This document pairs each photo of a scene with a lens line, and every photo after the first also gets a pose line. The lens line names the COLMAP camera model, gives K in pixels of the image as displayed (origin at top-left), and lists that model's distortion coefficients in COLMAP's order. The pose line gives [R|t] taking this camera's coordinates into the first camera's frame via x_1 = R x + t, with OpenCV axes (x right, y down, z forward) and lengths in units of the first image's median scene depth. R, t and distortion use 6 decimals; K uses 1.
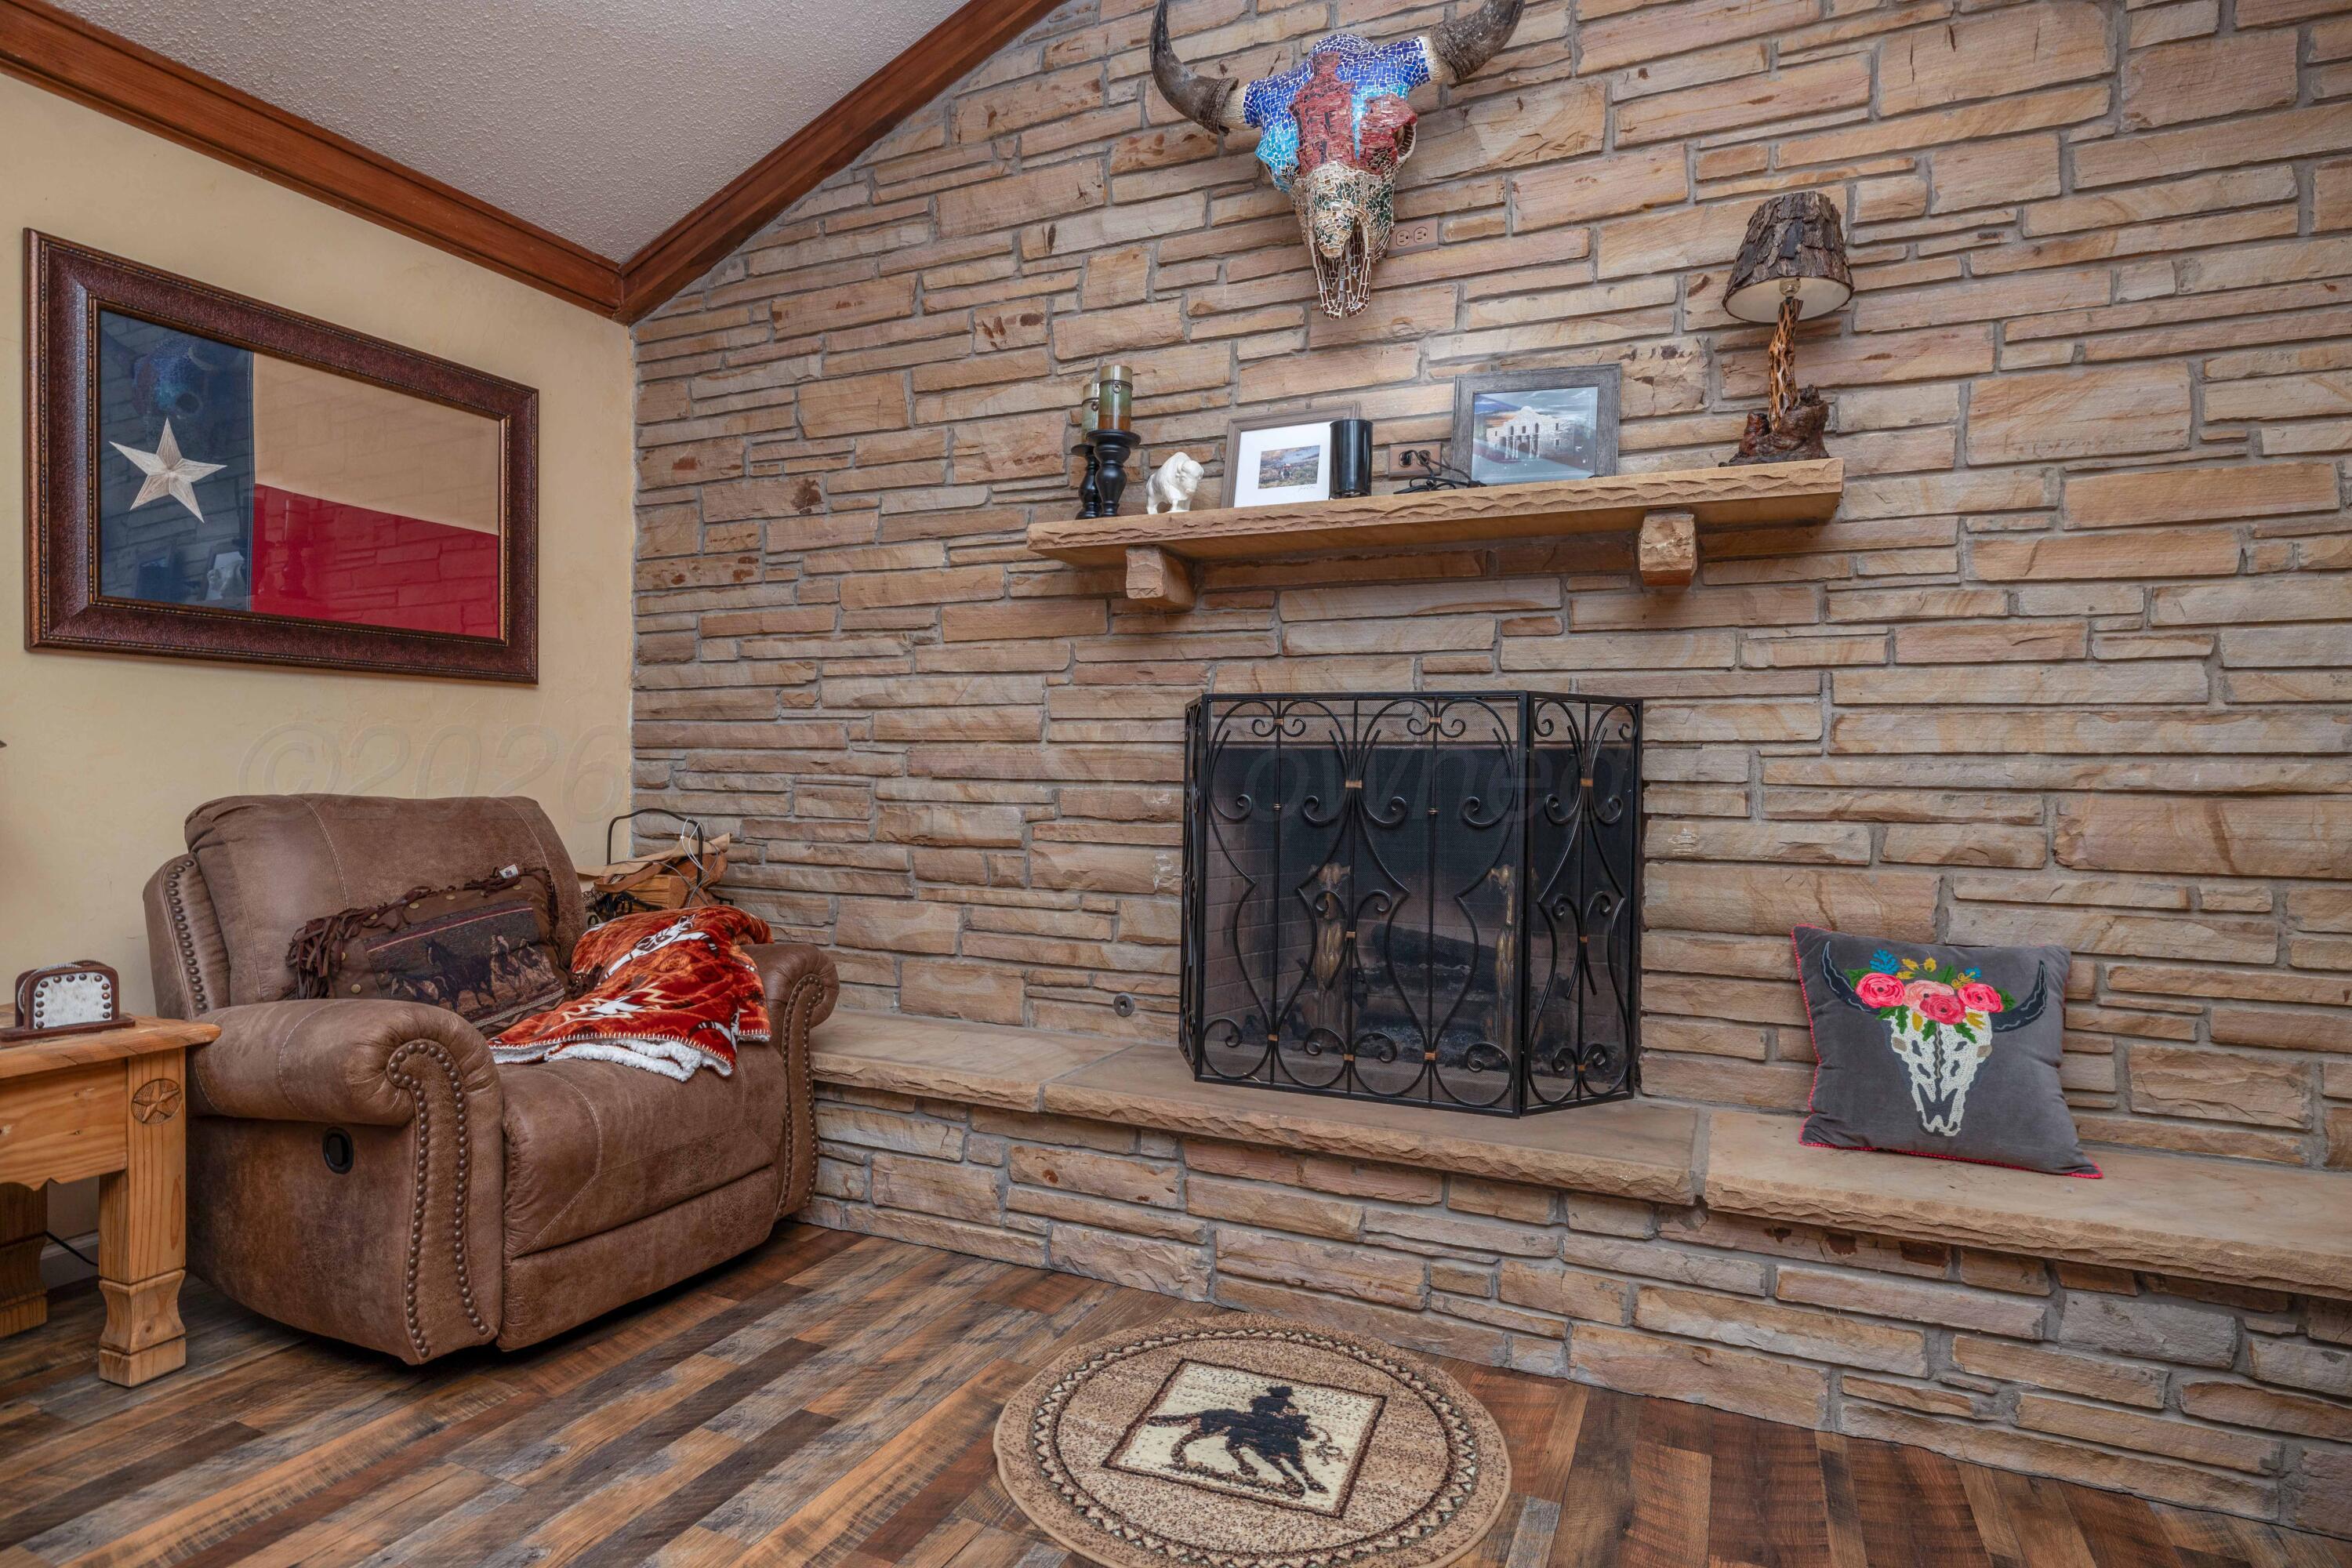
lens RADIAL K [[1224.2, 0, 1168.9], [0, 1224.2, 783.1], [0, 0, 1]] dist [-0.003732, -0.000025]
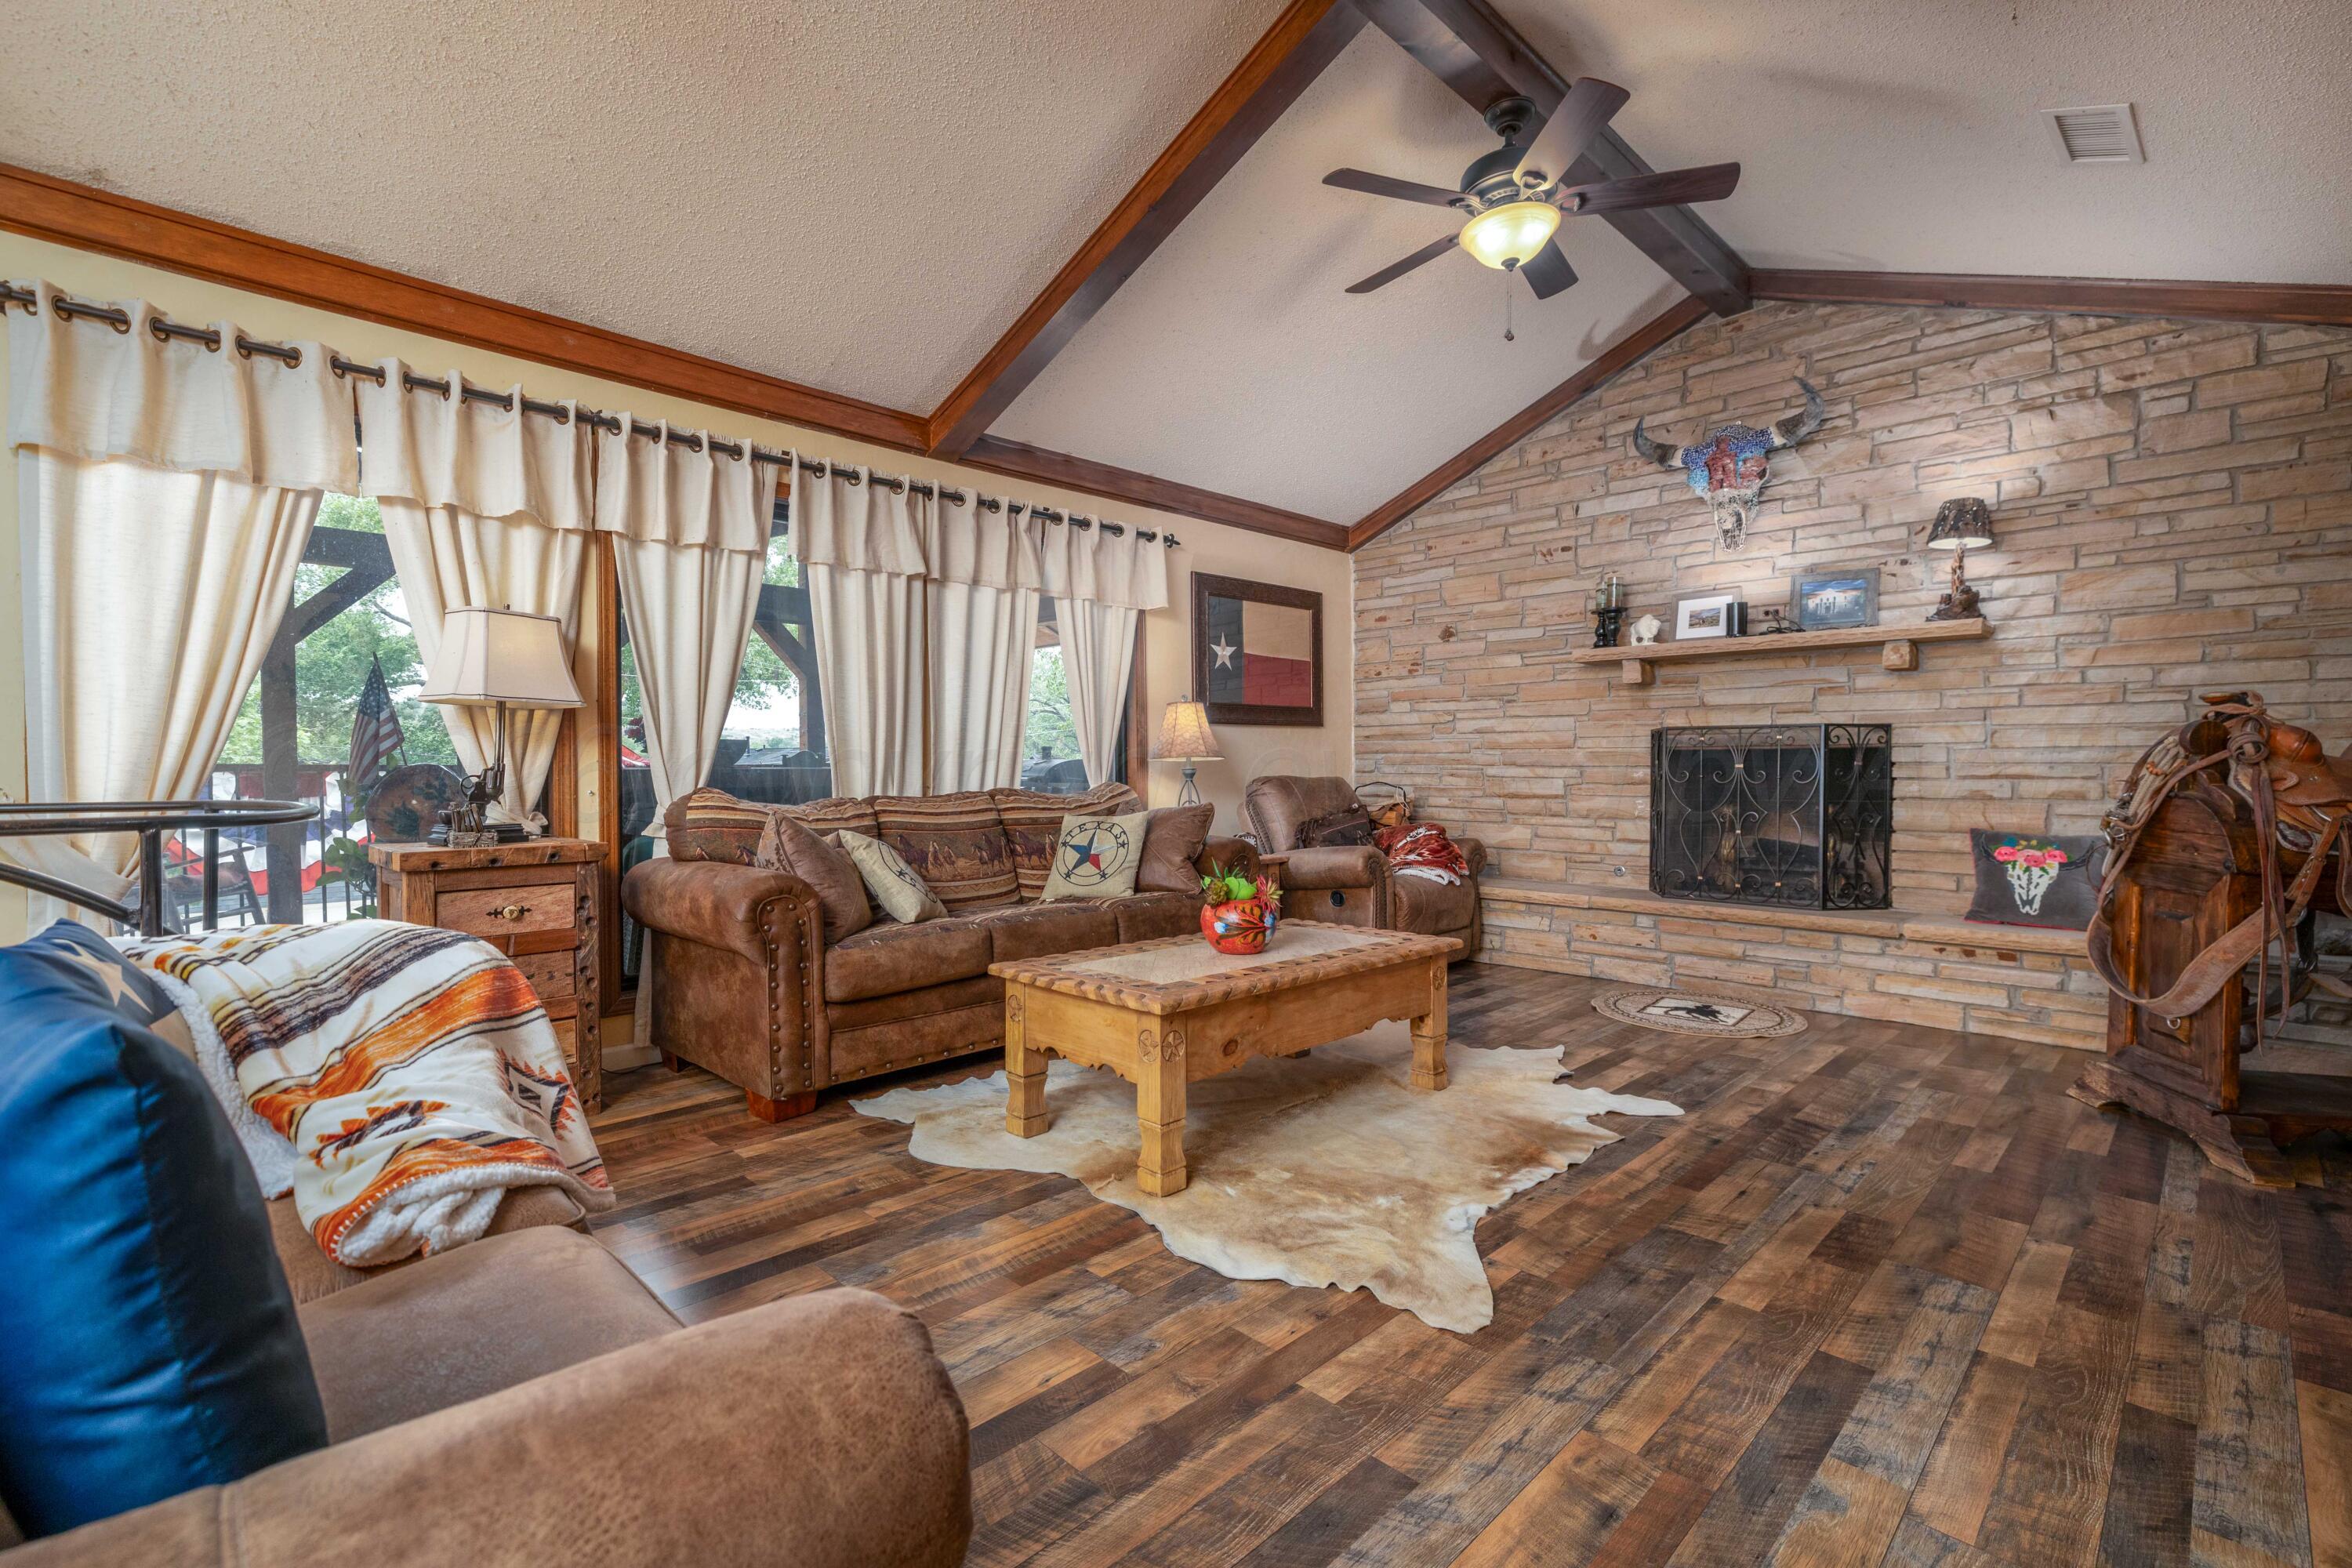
lens RADIAL K [[1030.5, 0, 1171.3], [0, 1030.5, 779.6], [0, 0, 1]] dist [0.003163, -0.000287]
pose [[0.934255, -0.009917, -0.356467, -0.143394], [0.012261, 0.999916, 0.004315, 0.005033], [0.356394, -0.008402, 0.934298, -1.102477]]
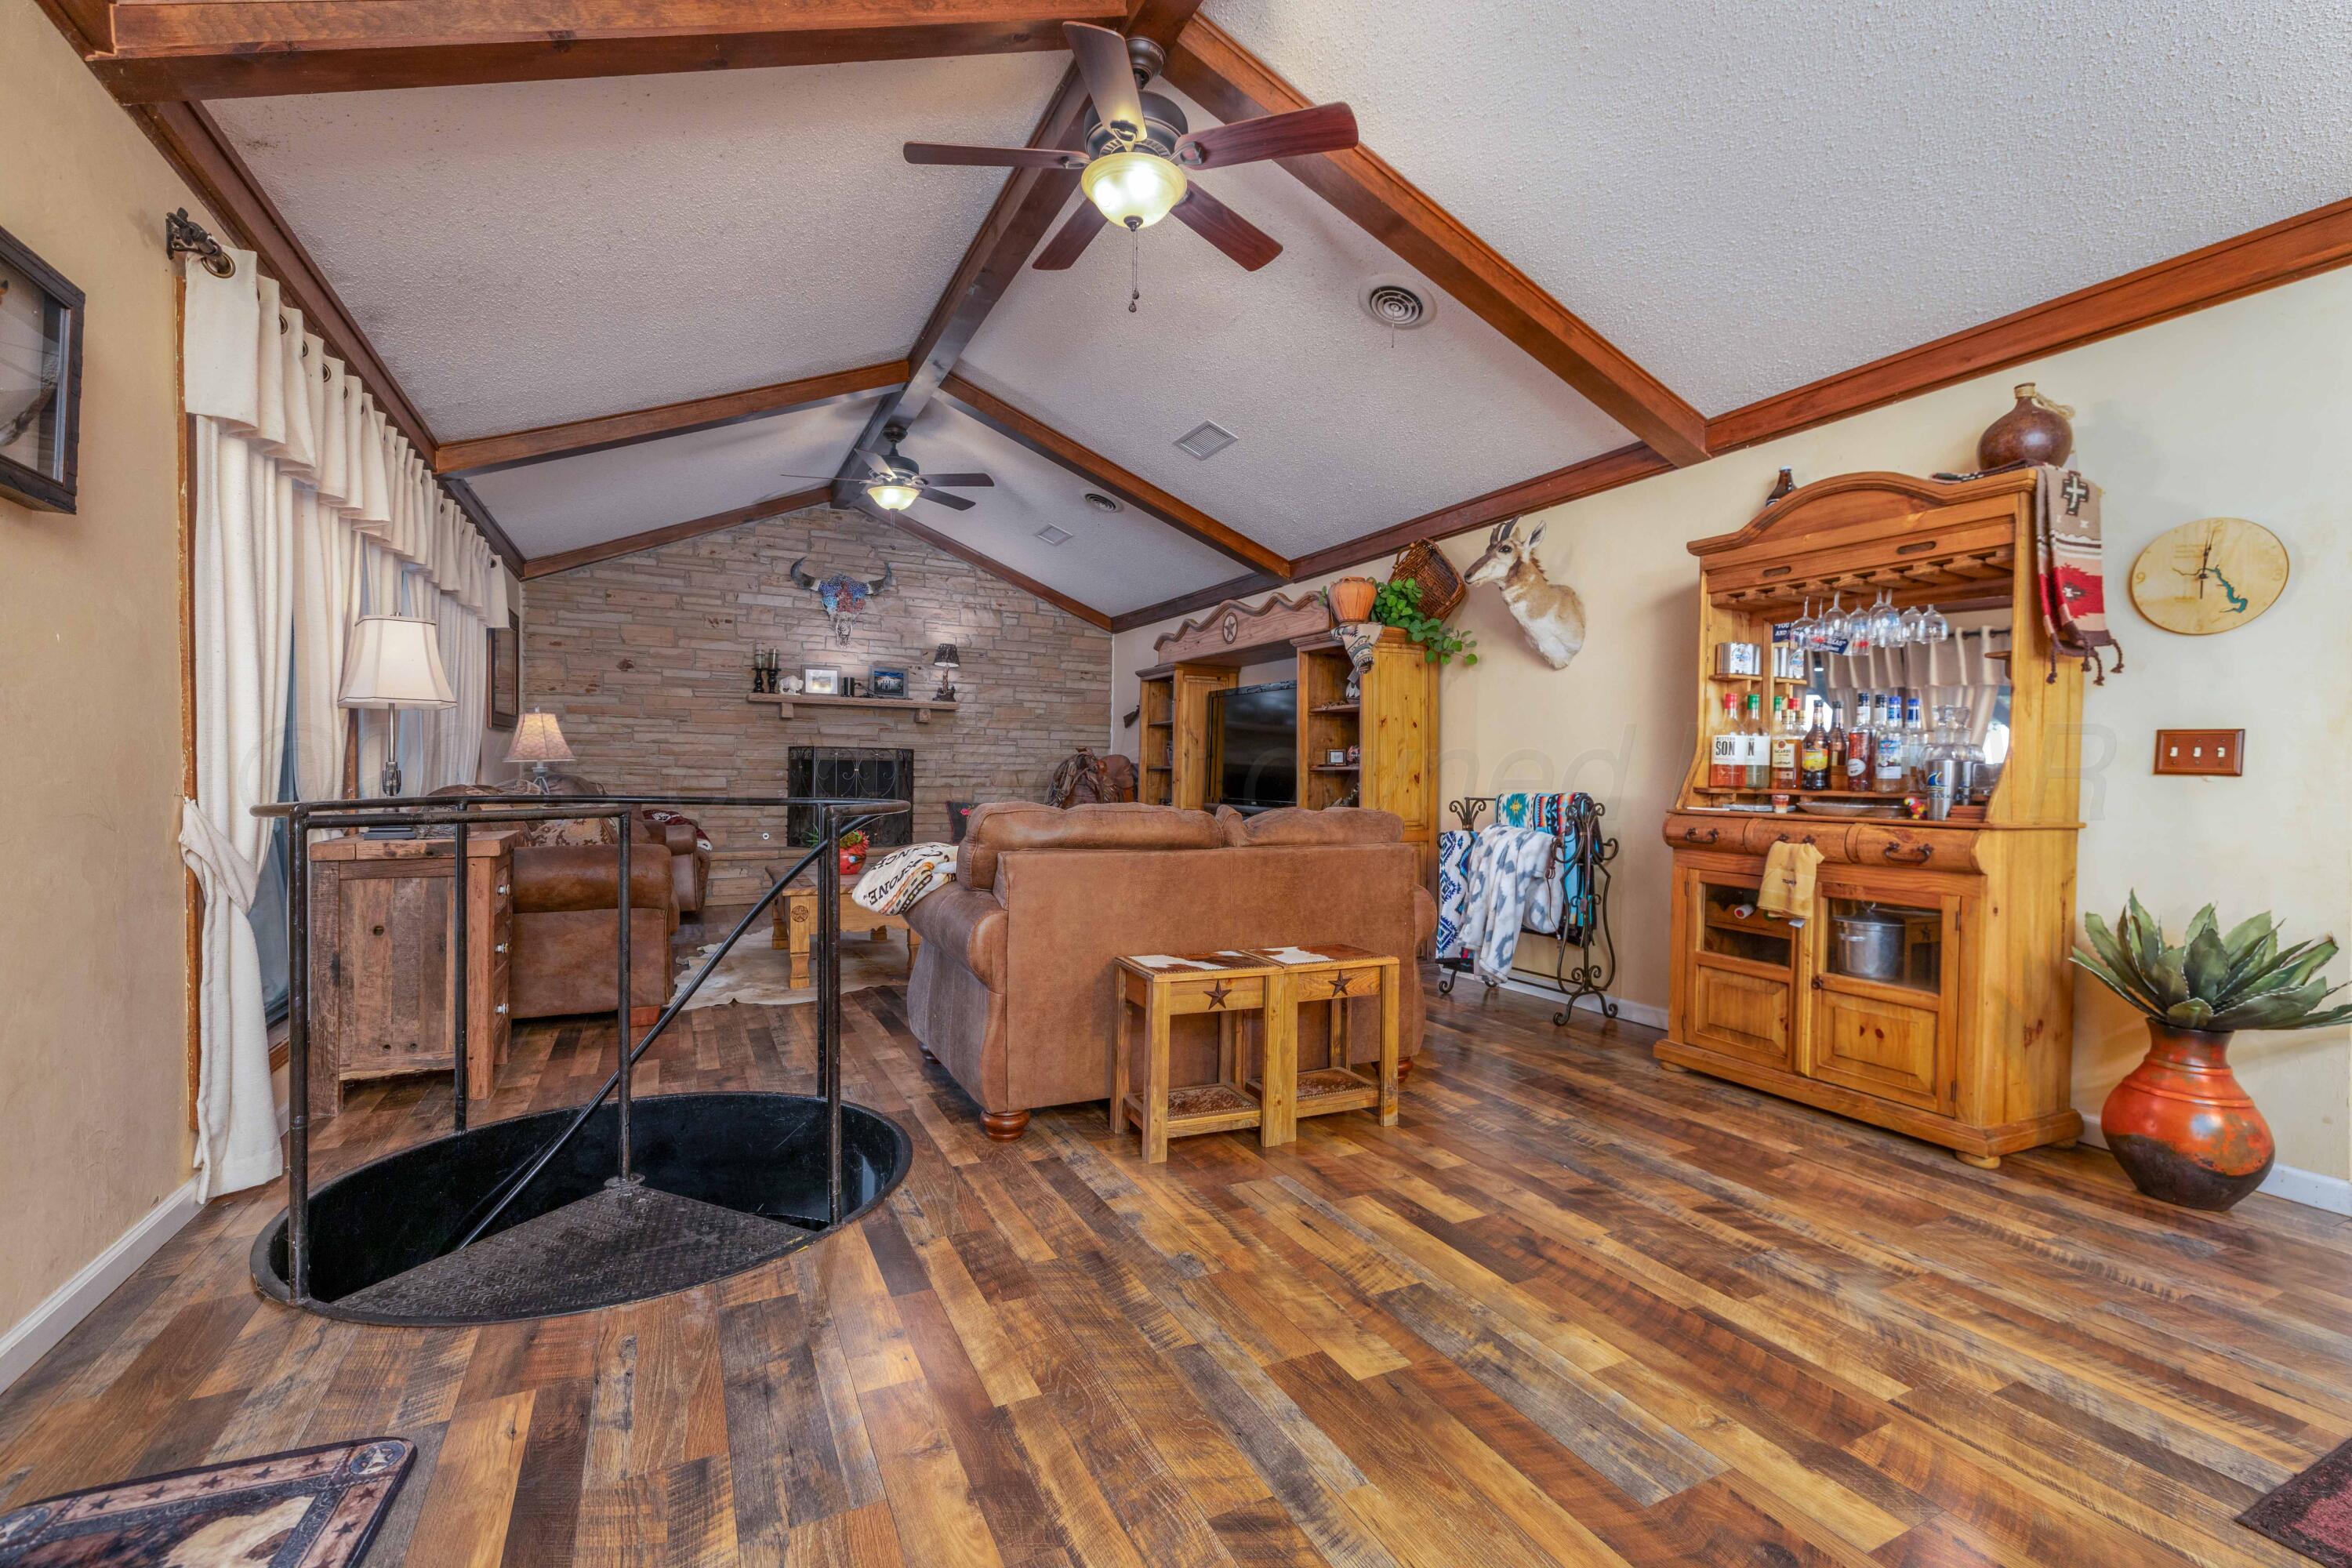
lens RADIAL K [[1030.5, 0, 1177.0], [0, 1030.5, 775.6], [0, 0, 1]] dist [0.003163, -0.000287]
pose [[0.624539, -0.007236, 0.780960, -1.756145], [0.000385, 0.999960, 0.008957, -0.009470], [-0.780993, -0.005294, 0.624517, -1.861076]]
